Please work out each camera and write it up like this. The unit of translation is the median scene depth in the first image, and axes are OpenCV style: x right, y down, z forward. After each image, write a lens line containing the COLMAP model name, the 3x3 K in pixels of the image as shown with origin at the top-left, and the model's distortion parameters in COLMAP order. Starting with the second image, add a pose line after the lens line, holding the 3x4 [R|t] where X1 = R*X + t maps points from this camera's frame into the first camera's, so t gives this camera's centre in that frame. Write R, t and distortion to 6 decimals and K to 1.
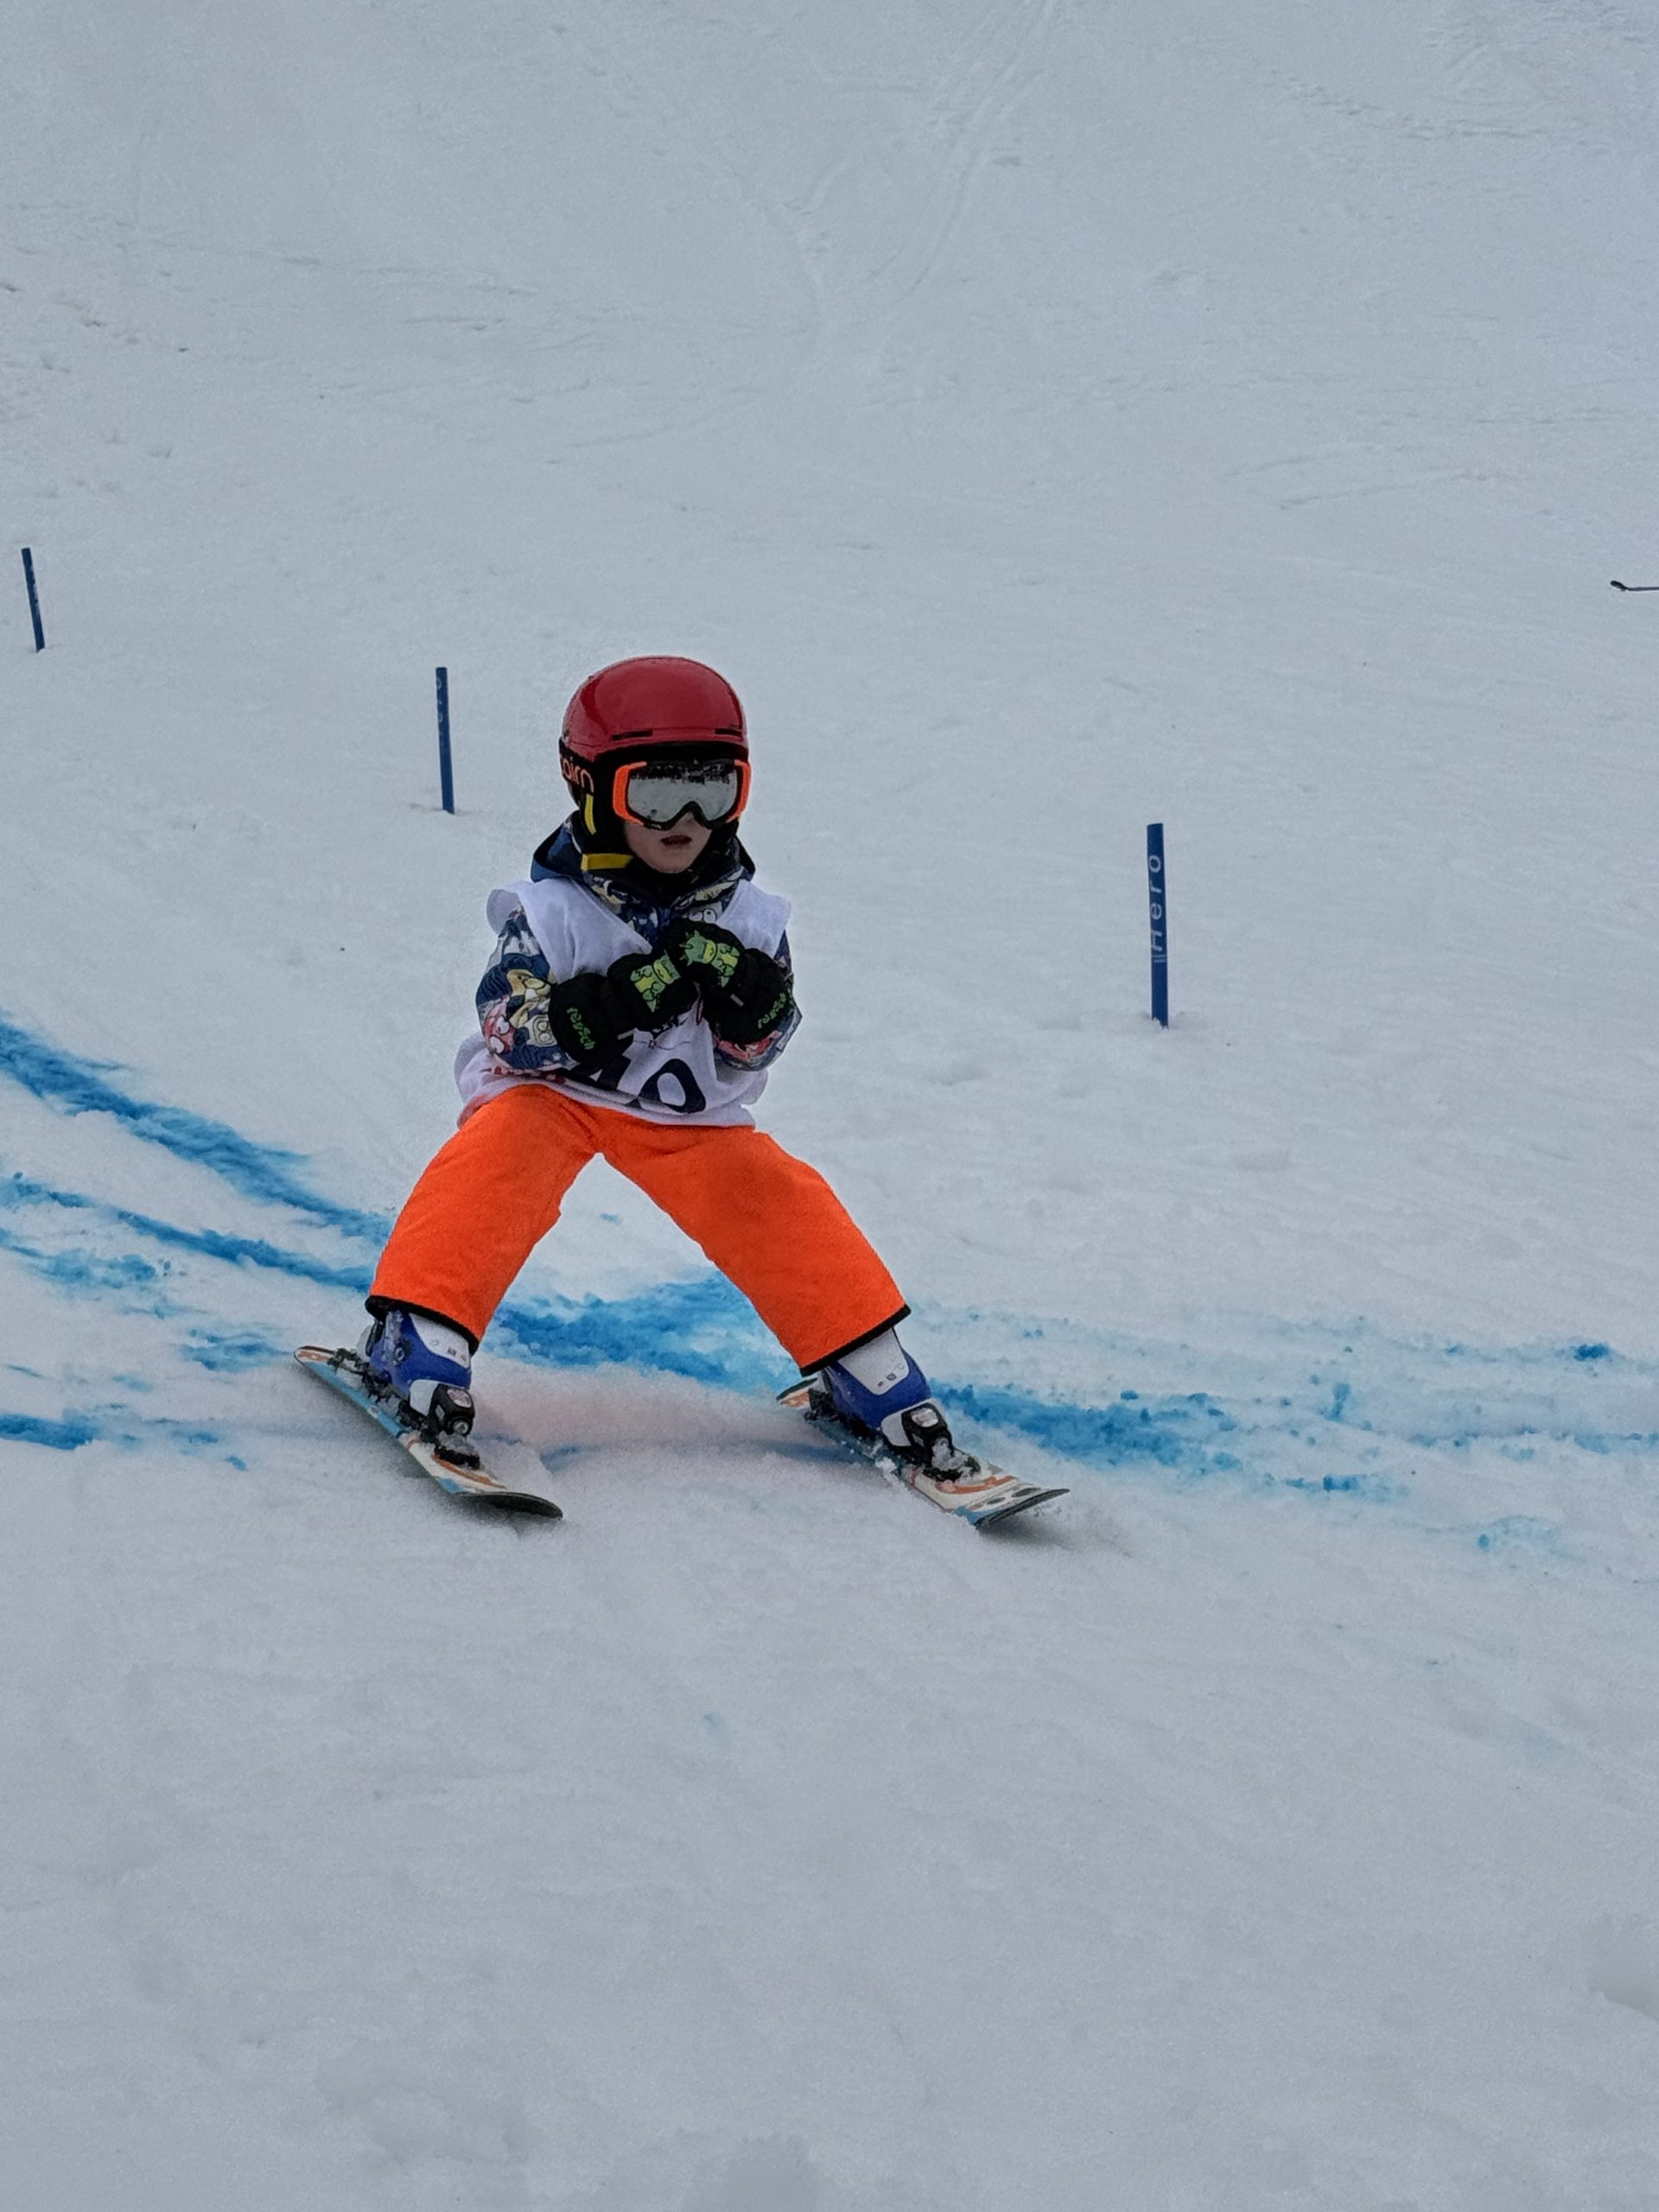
lens RADIAL K [[4298.7, 0, 829.5], [0, 4298.7, 1106.0], [0, 0, 1]] dist [0.113629, 0.085437]
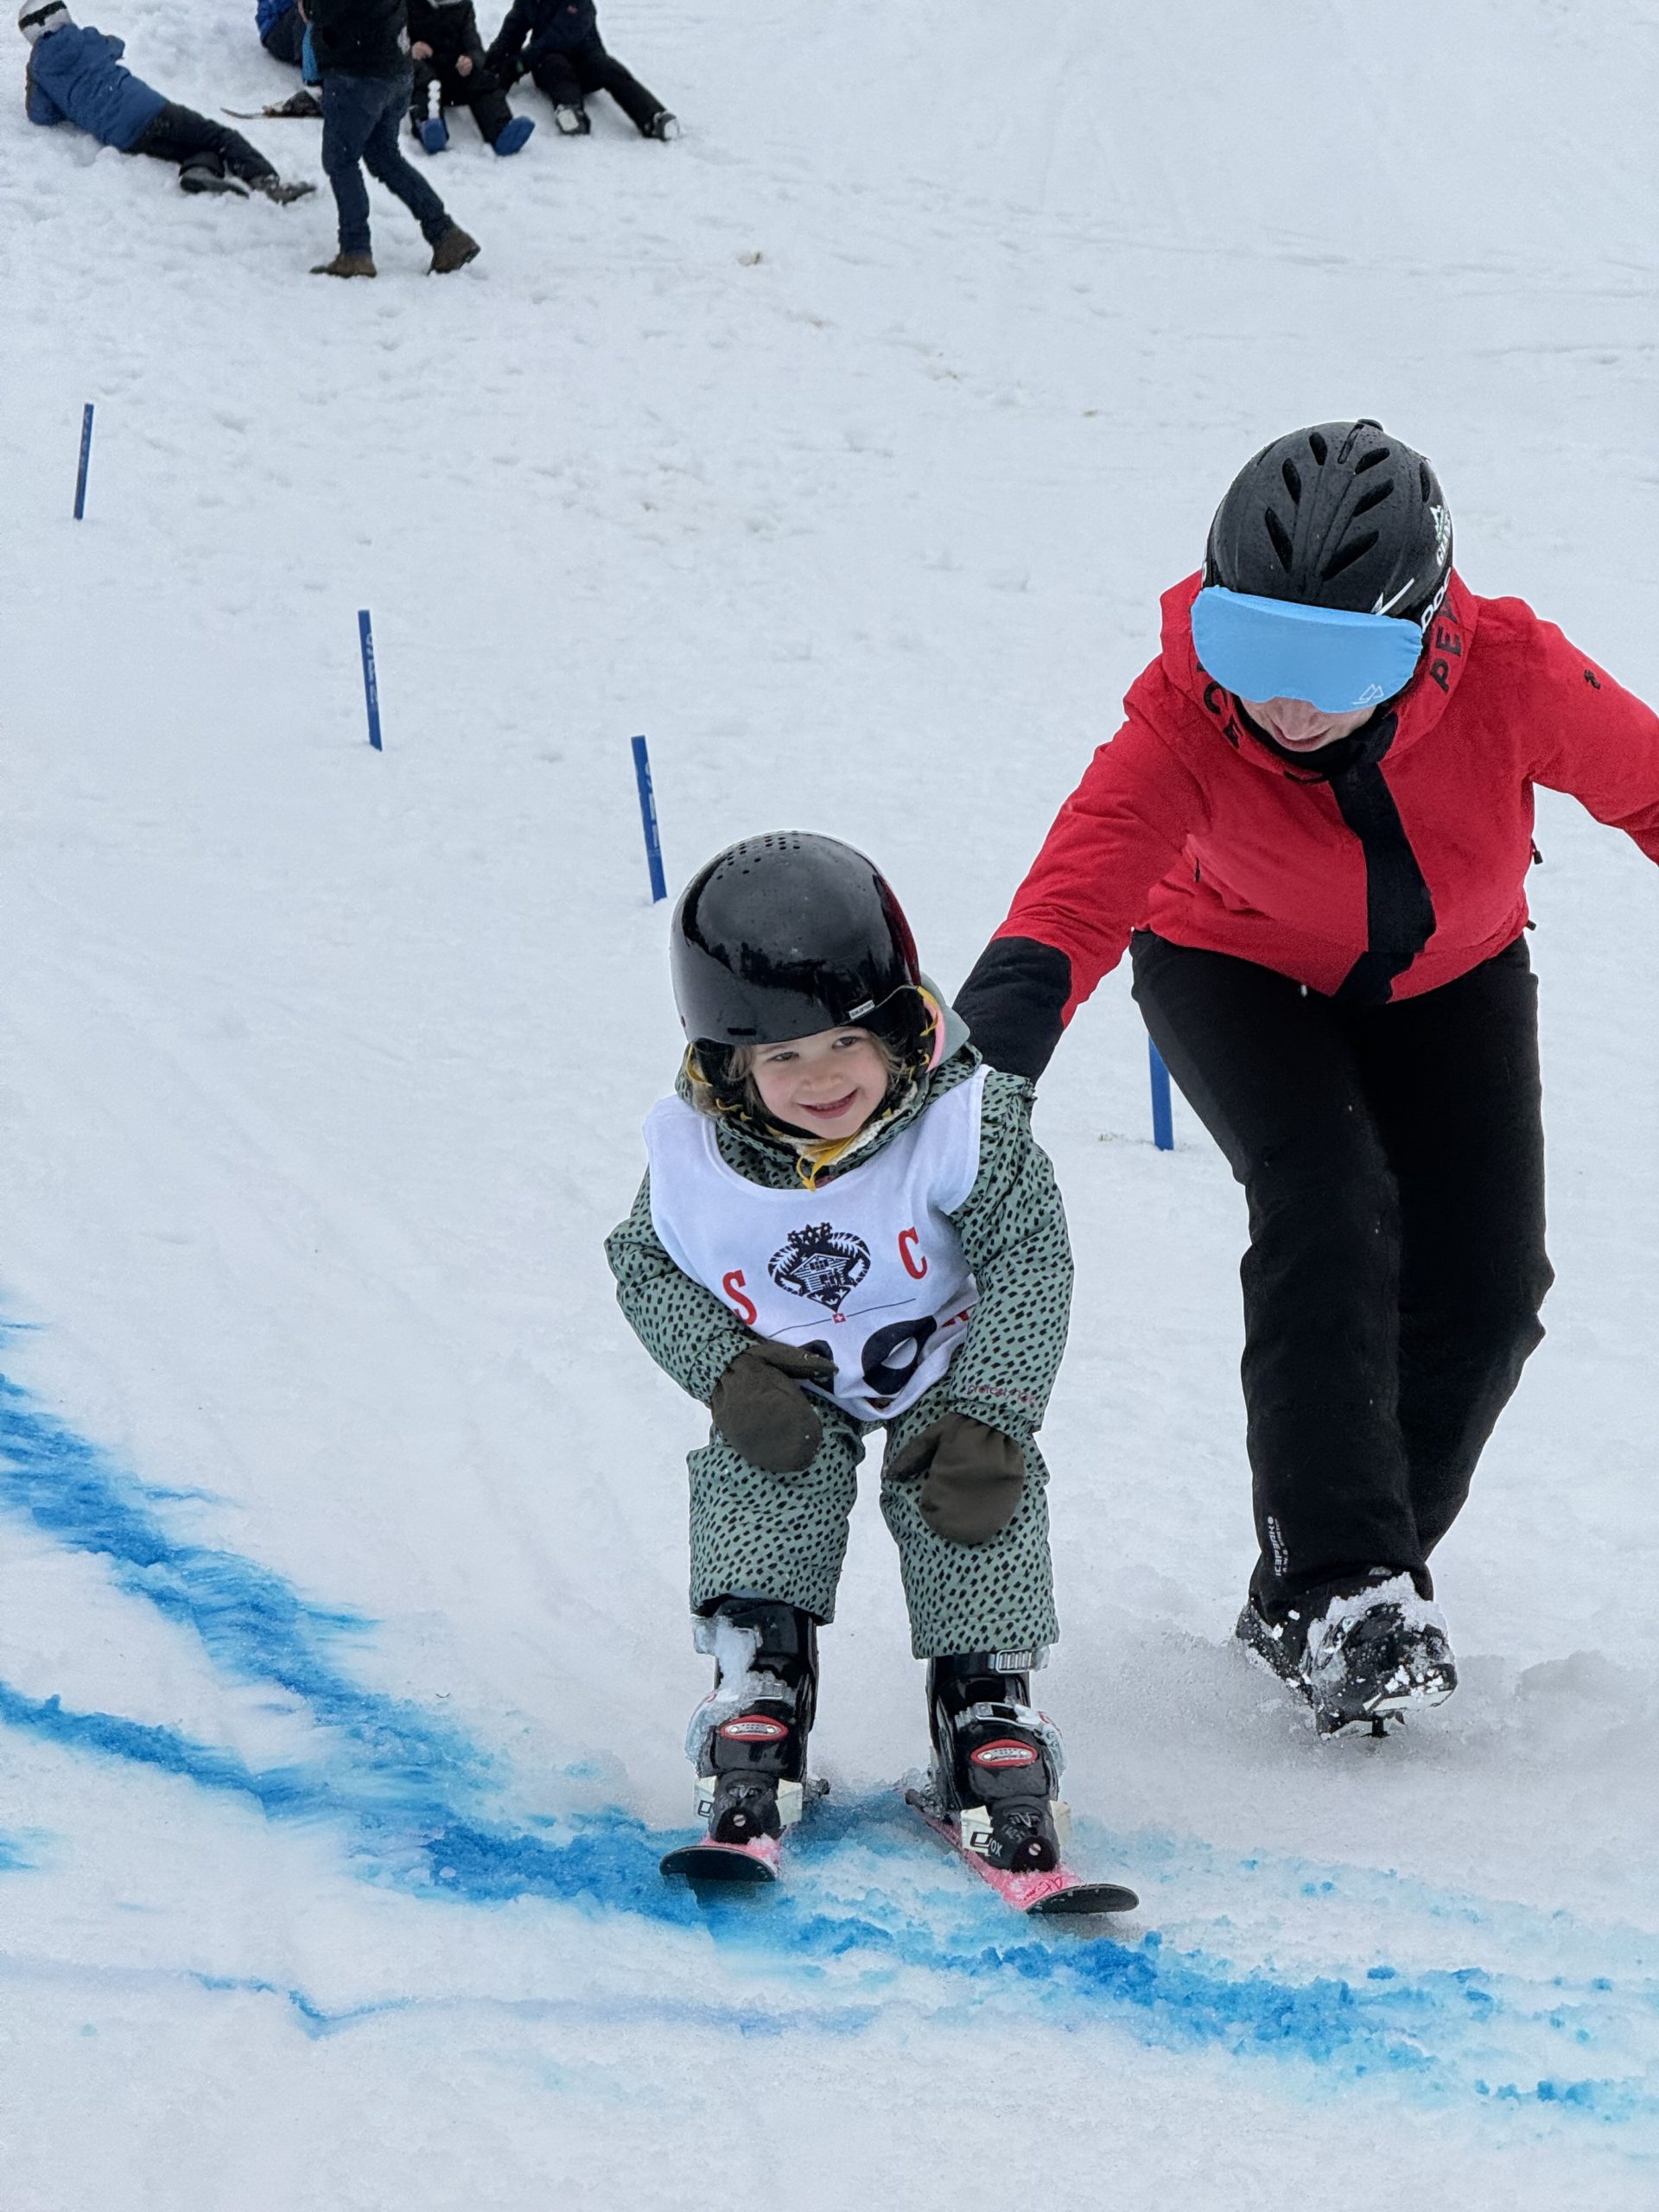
lens RADIAL K [[7720.2, 0, 829.5], [0, 7720.2, 1106.0], [0, 0, 1]] dist [0.078042, 3.374865]
pose [[0.973950, -0.005548, -0.226696, 0.097258], [-0.013625, 0.996463, -0.082923, 0.014055], [0.226354, 0.083851, 0.970429, -0.048867]]
